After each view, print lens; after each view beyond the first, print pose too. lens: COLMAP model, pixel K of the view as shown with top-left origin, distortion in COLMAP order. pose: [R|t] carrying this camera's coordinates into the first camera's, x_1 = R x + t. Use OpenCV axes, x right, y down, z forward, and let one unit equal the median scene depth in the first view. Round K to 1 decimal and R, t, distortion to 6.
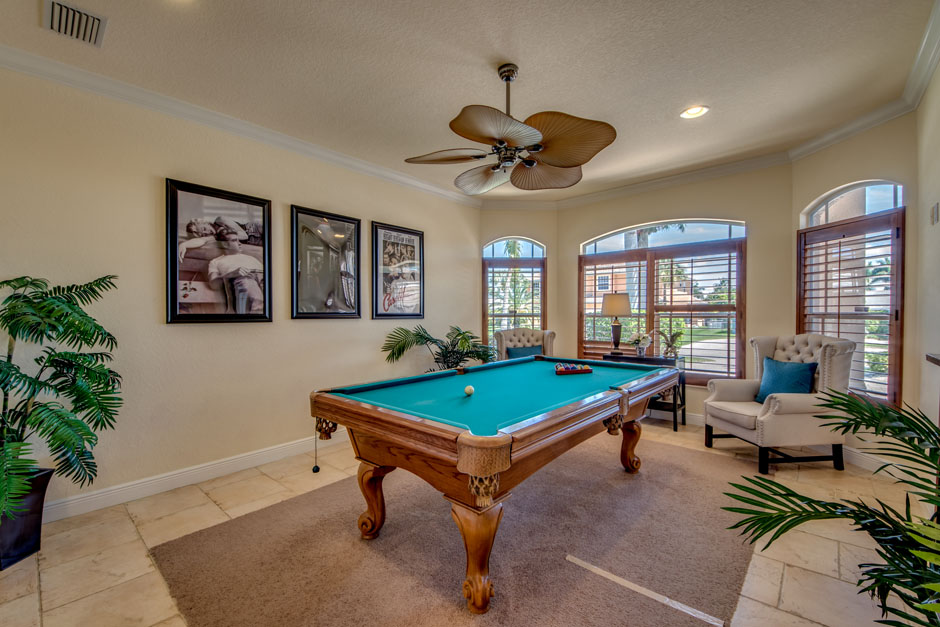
lens RADIAL K [[386.1, 0, 468.8], [0, 386.1, 315.1], [0, 0, 1]] dist [-0.001216, -0.000087]
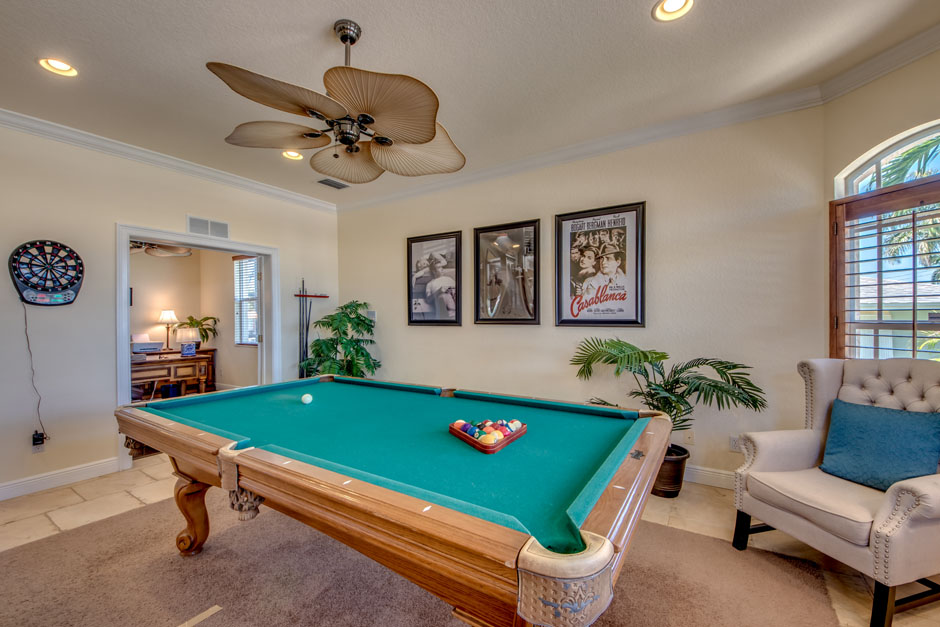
lens RADIAL K [[376.1, 0, 472.3], [0, 376.1, 318.2], [0, 0, 1]] dist [0.014920, -0.000003]
pose [[0.159509, 0.005066, -0.987183, 0.725187], [-0.000777, 0.999987, 0.005006, -0.014307], [0.987196, -0.000031, 0.159511, 0.849720]]
